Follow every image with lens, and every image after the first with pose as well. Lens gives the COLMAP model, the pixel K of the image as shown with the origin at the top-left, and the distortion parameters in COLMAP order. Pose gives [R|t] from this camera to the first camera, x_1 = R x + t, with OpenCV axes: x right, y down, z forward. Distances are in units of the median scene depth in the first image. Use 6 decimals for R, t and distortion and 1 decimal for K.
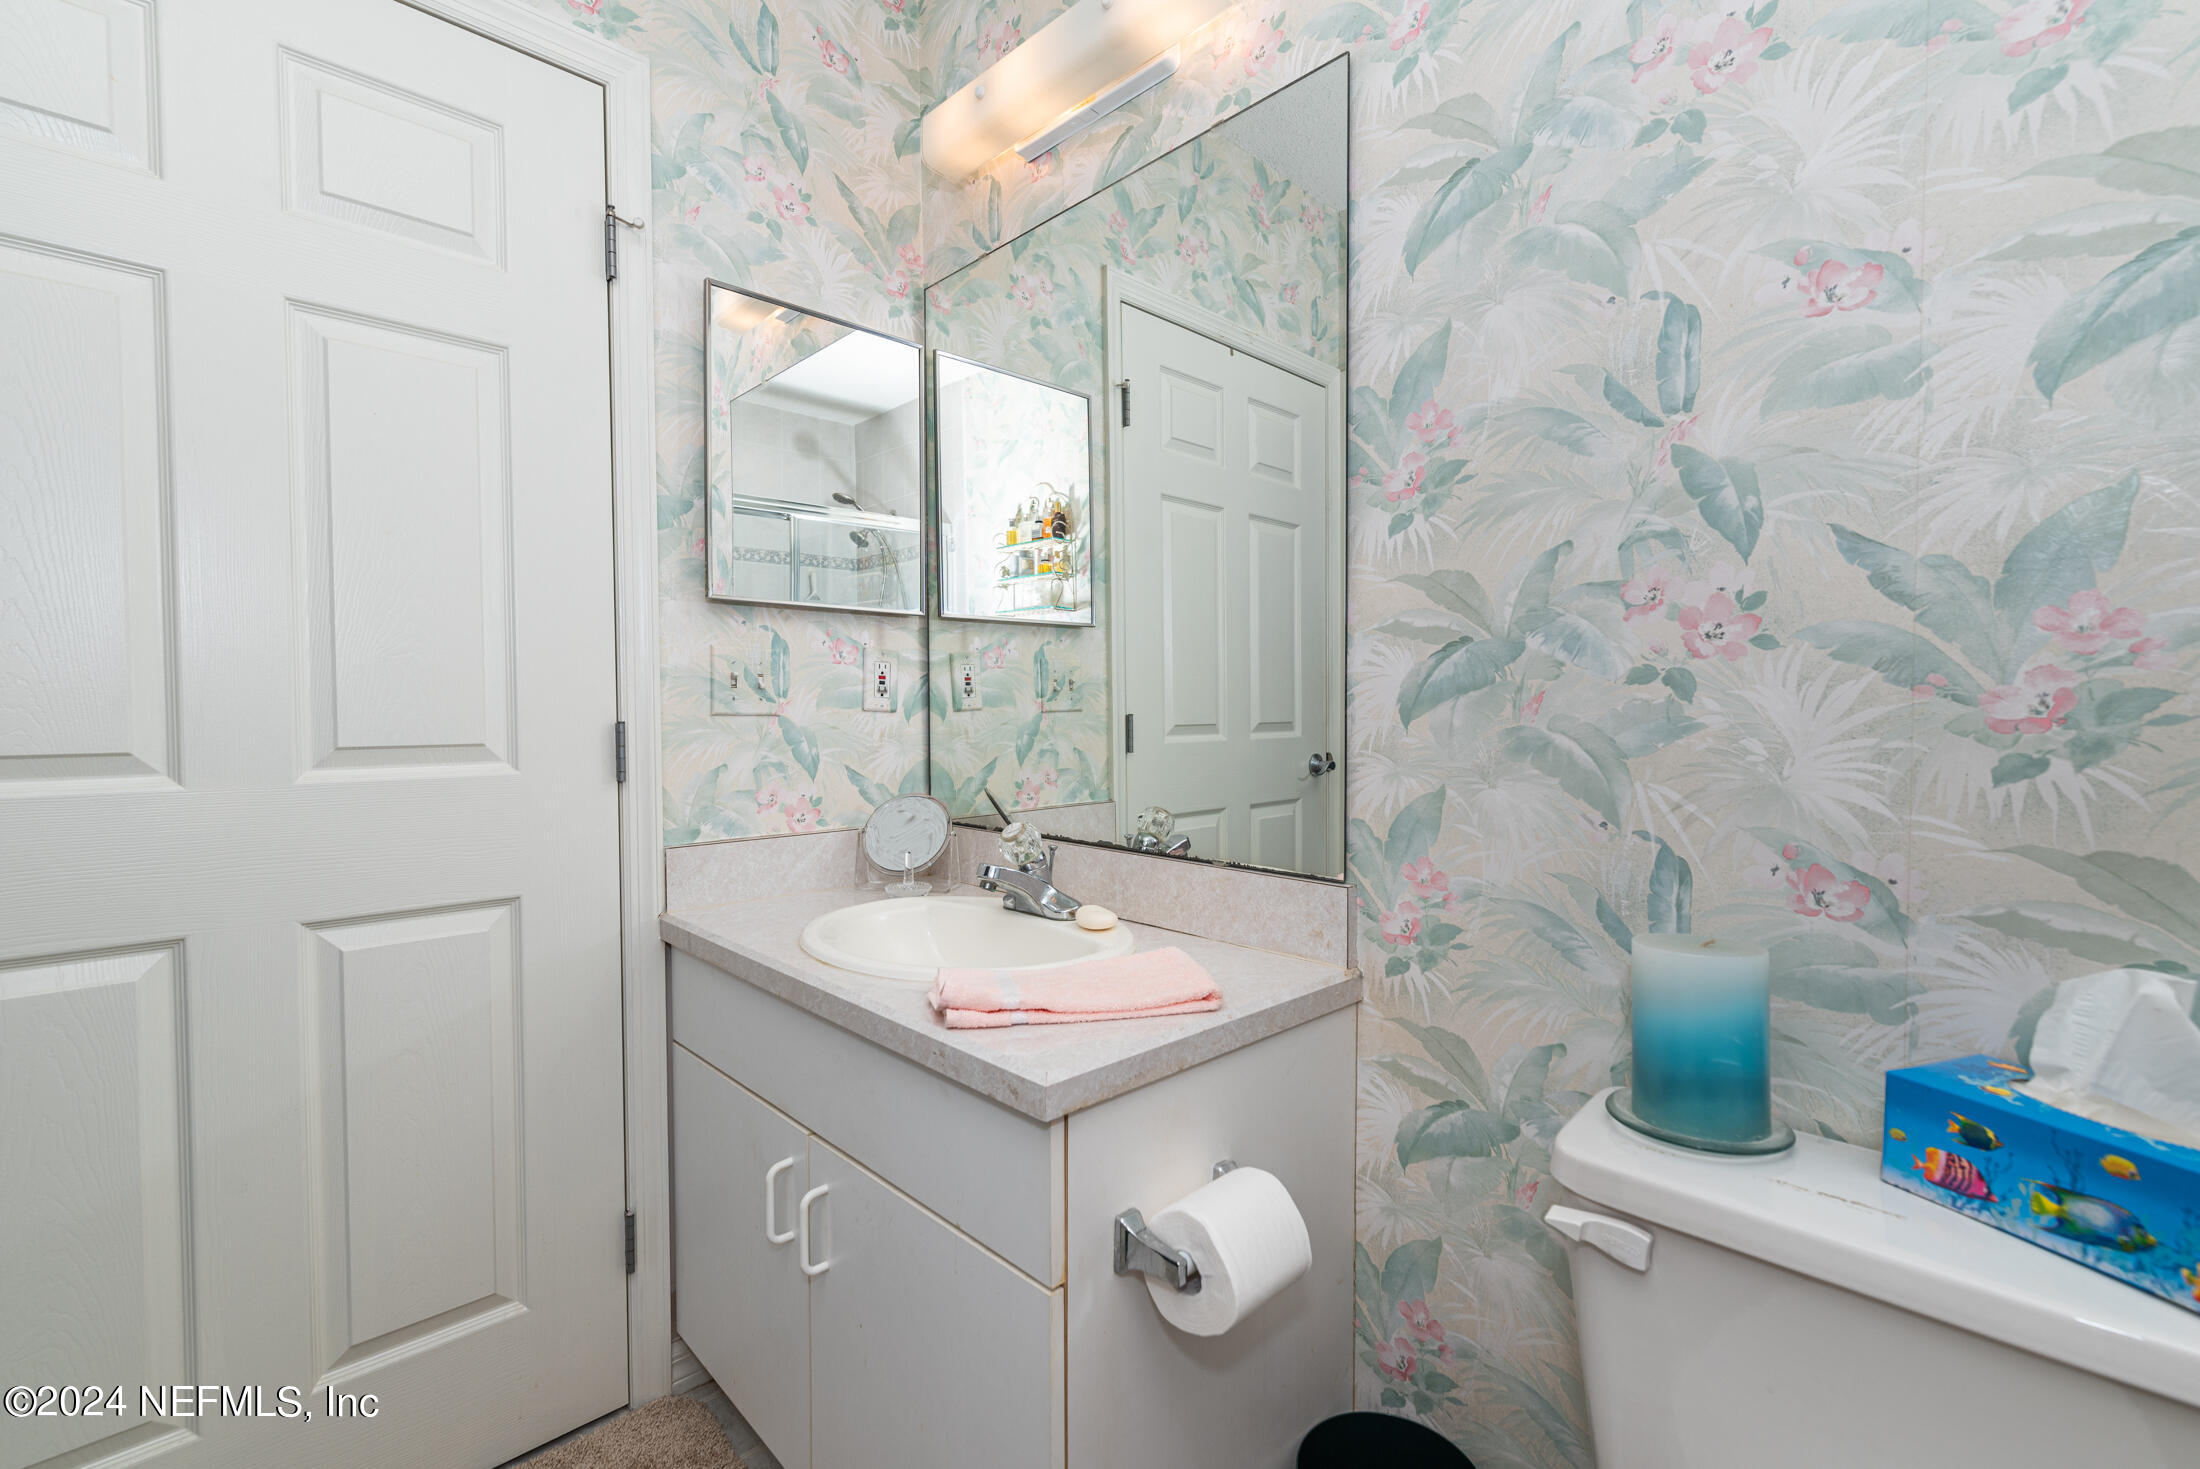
lens RADIAL K [[987.8, 0, 1118.5], [0, 987.8, 722.4], [0, 0, 1]] dist [-0.003215, 0.000239]
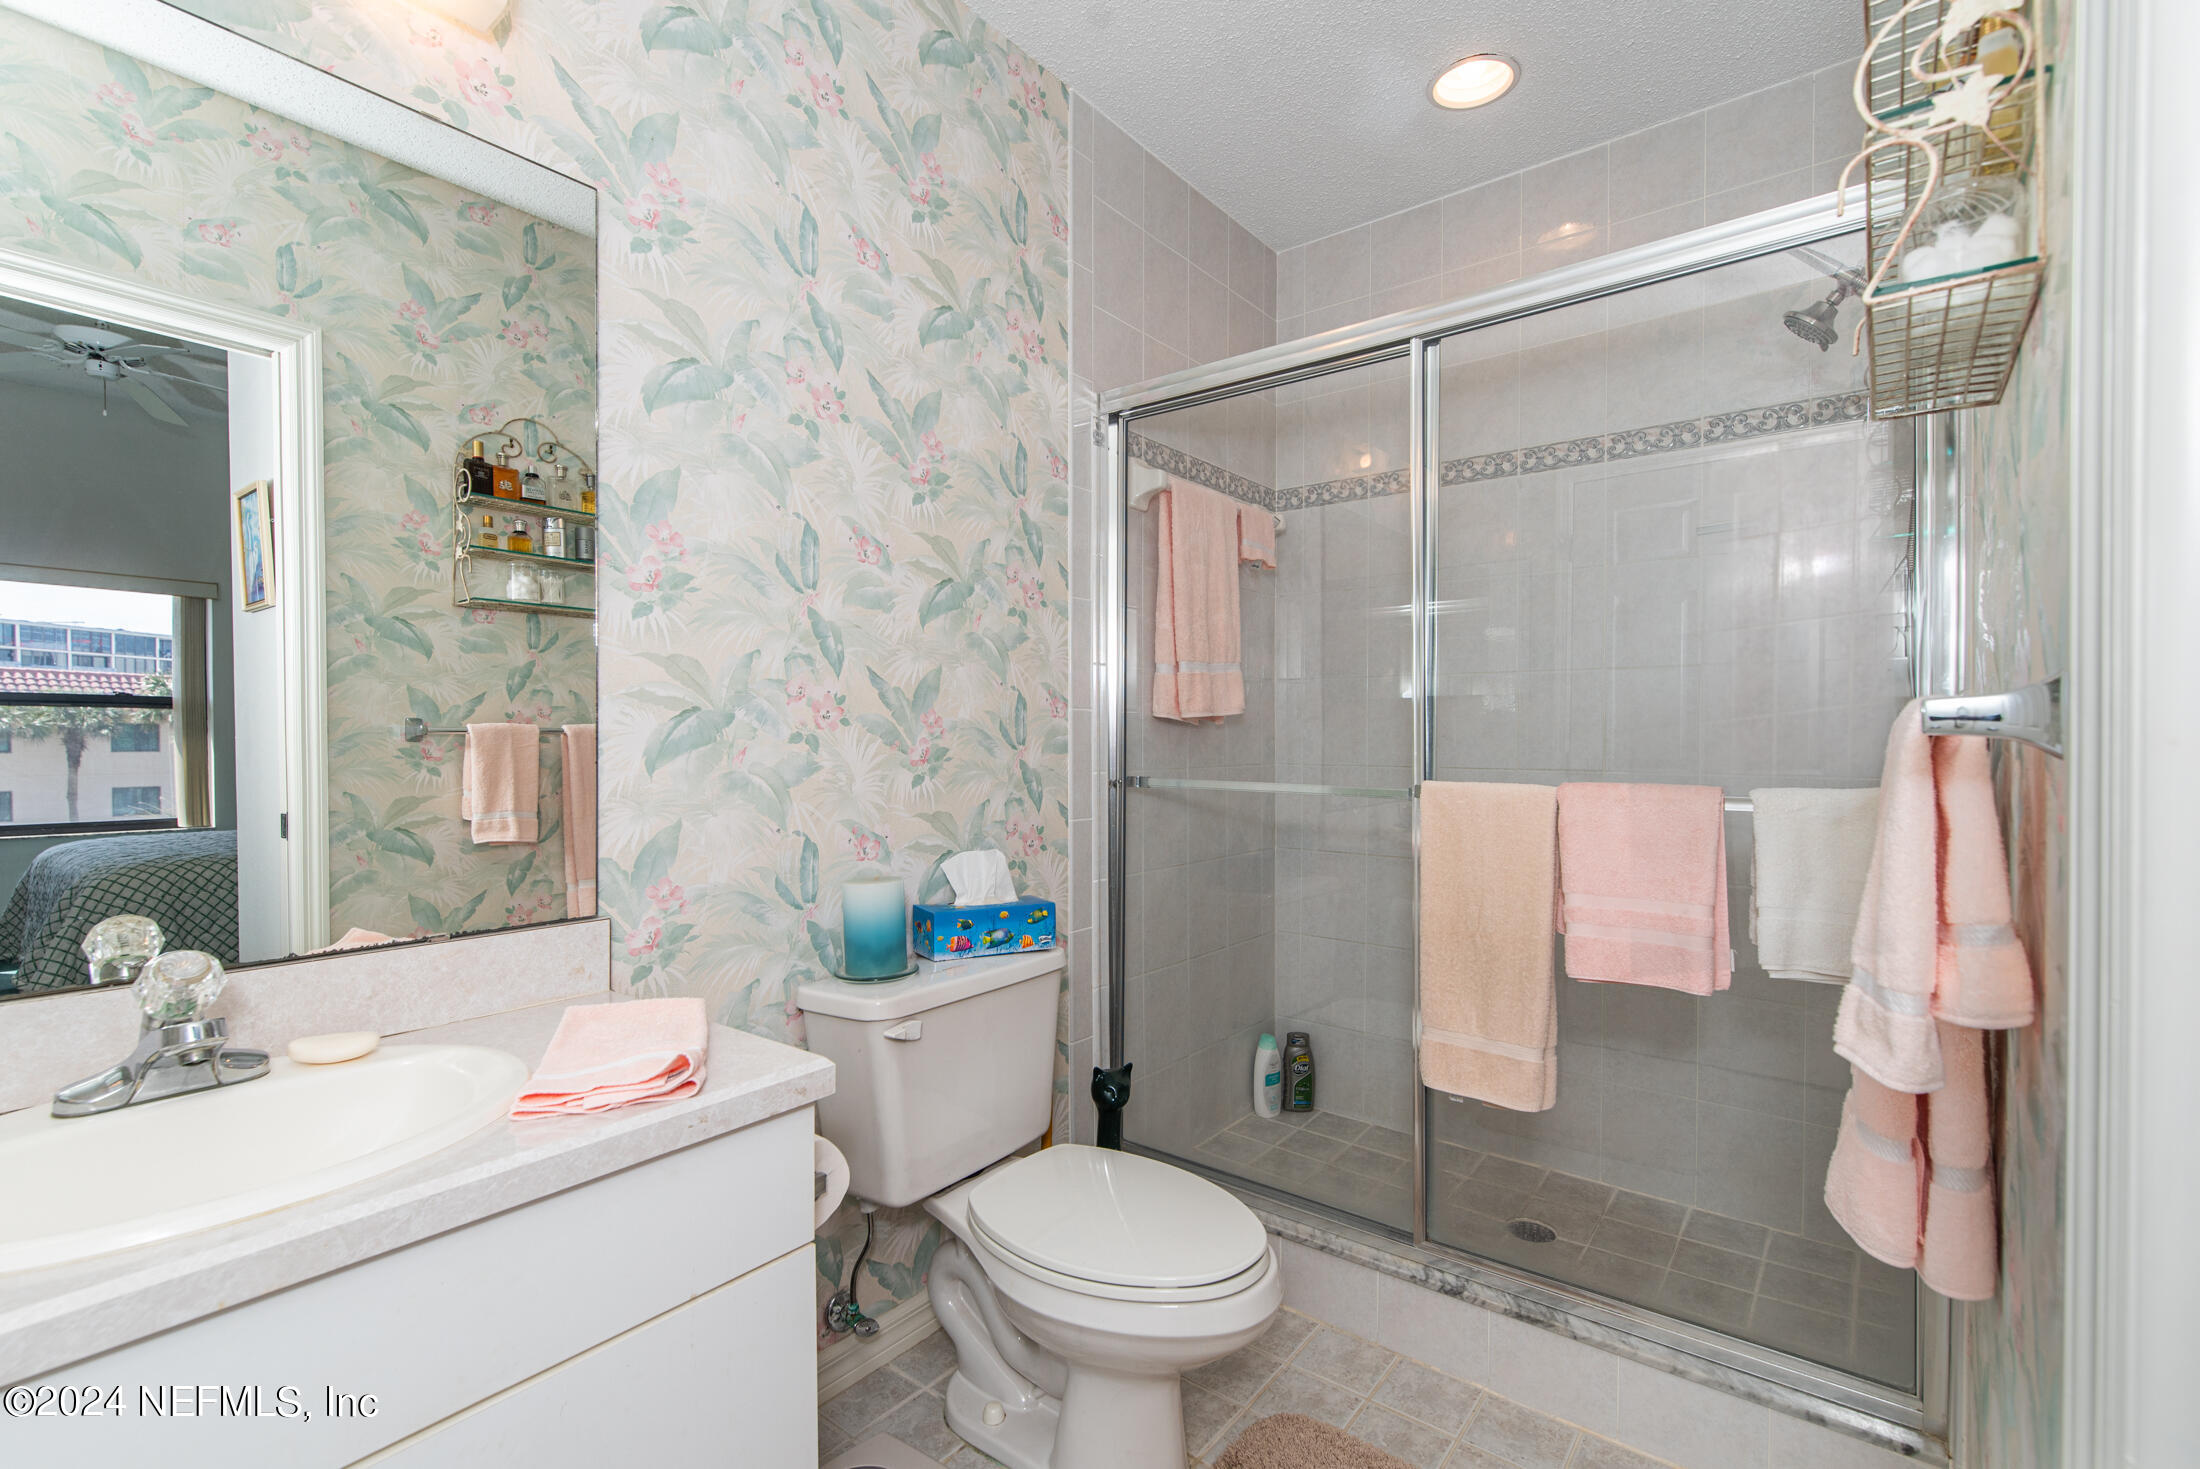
lens RADIAL K [[987.8, 0, 1045.8], [0, 987.8, 749.1], [0, 0, 1]] dist [-0.003215, 0.000239]
pose [[-0.125349, 0.001533, 0.992112, -1.130317], [0.027921, 0.999608, 0.001983, -0.019374], [-0.991720, 0.027949, -0.125342, 0.750372]]
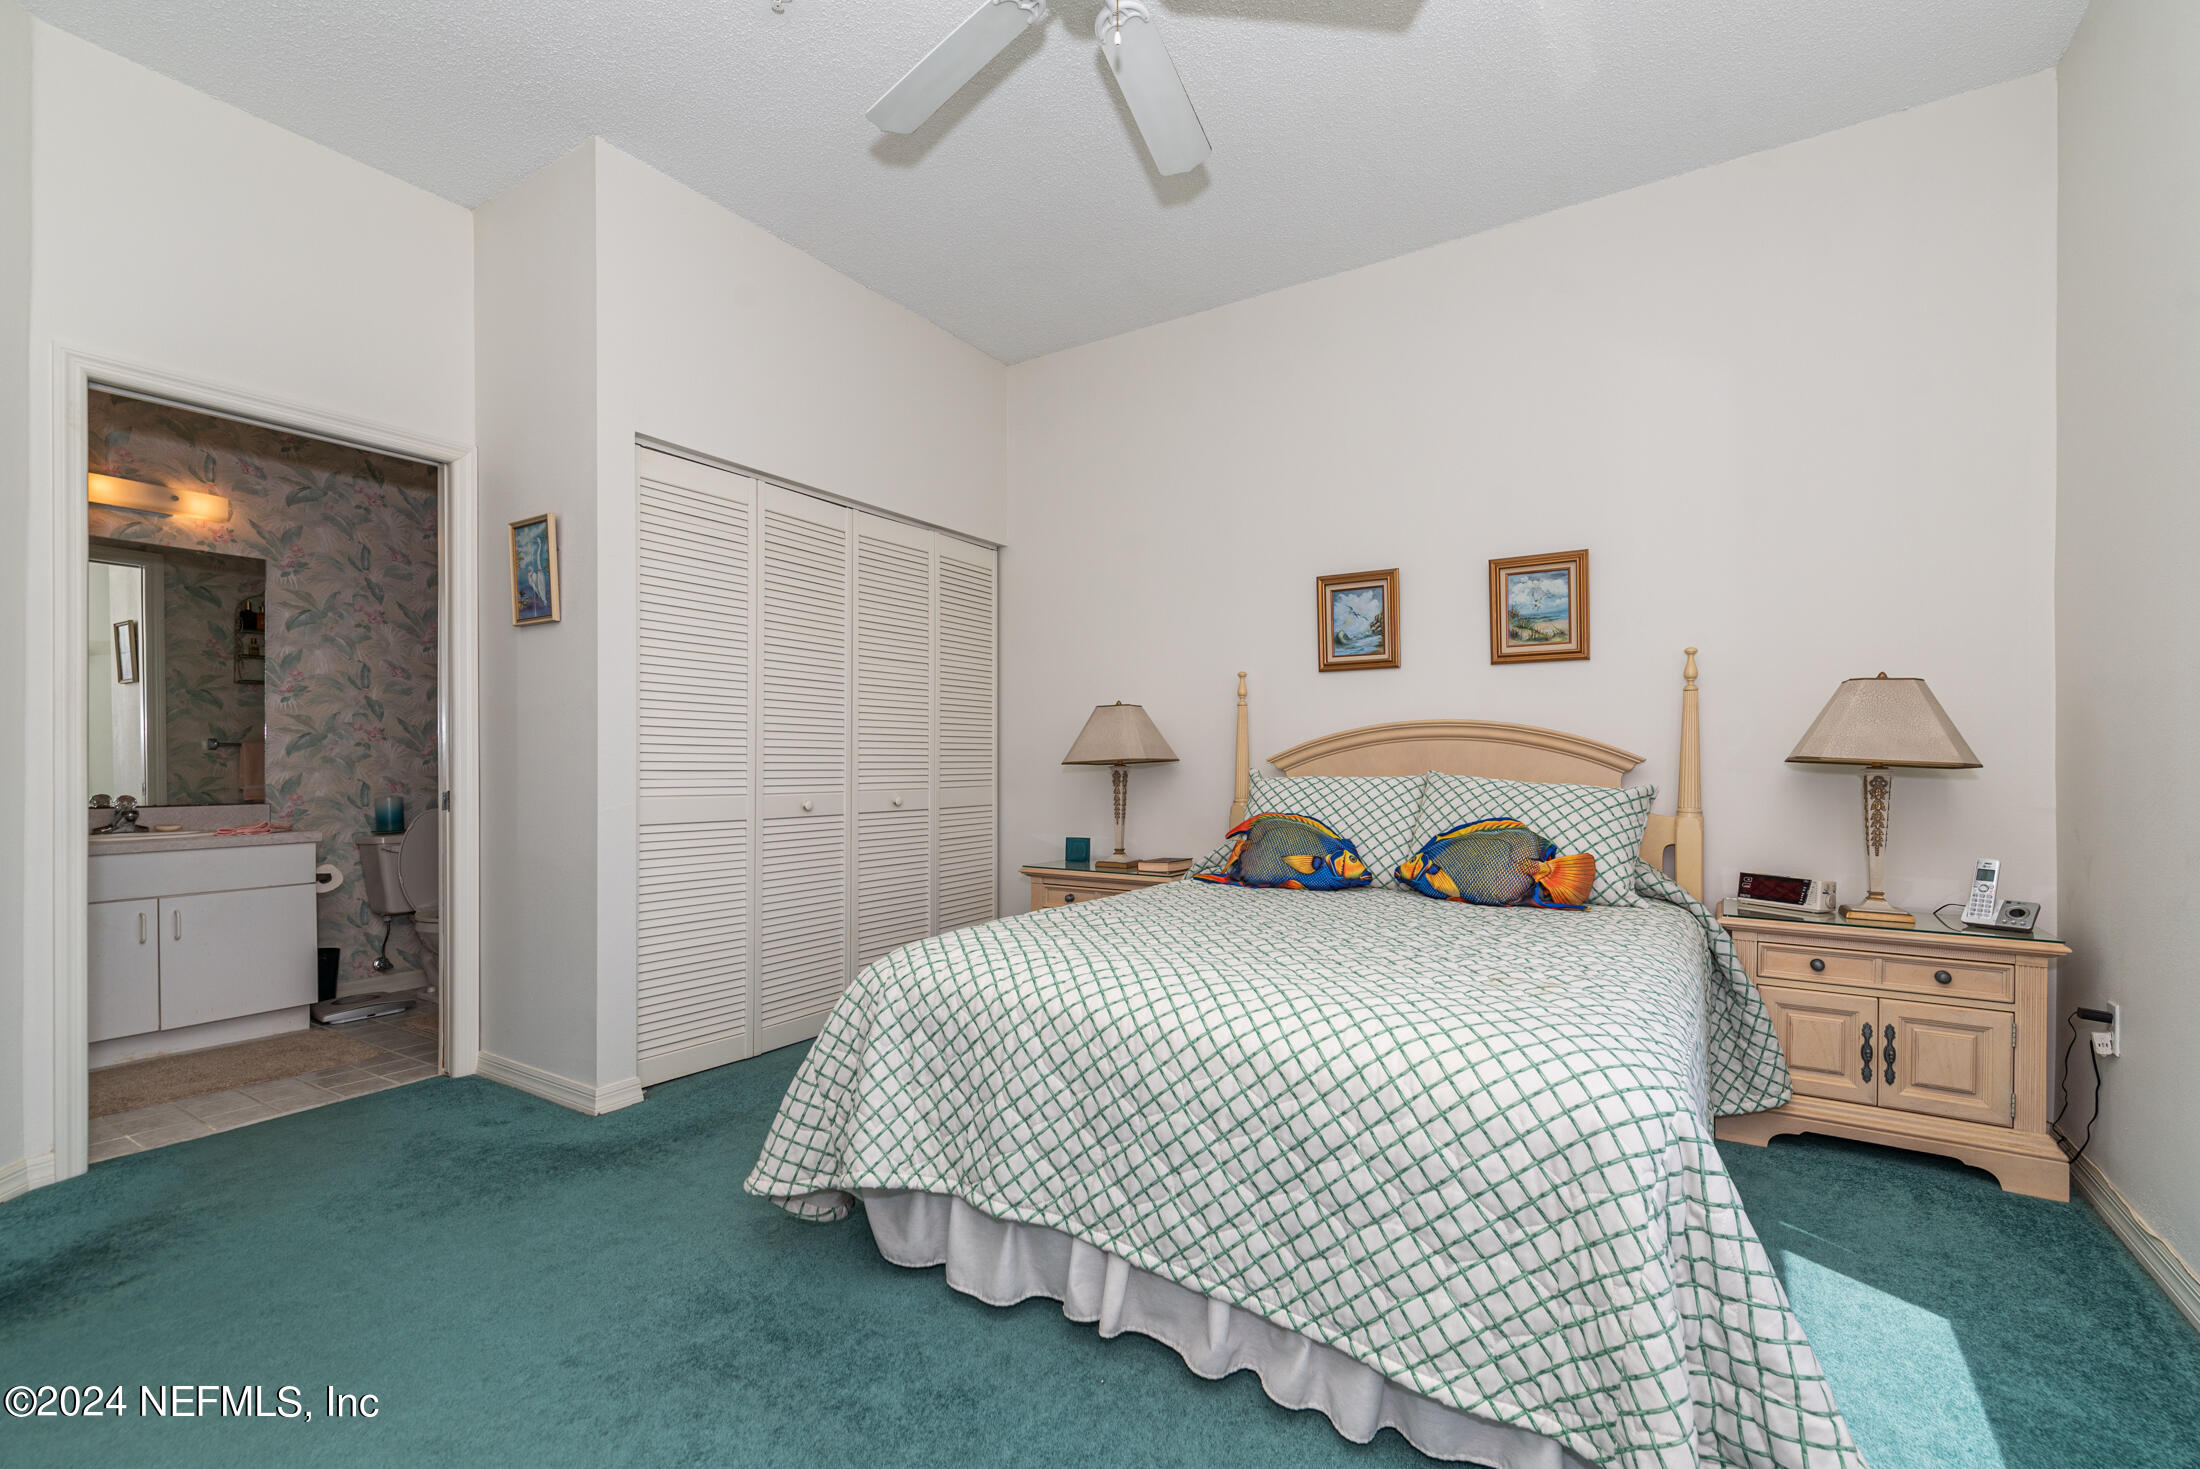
lens RADIAL K [[987.8, 0, 1061.9], [0, 987.8, 763.1], [0, 0, 1]] dist [-0.003215, 0.000239]
pose [[-0.233039, 0.013986, 0.972367, -4.347540], [0.033522, 0.999418, -0.006342, 0.164086], [-0.971889, 0.031118, -0.233372, -1.009124]]
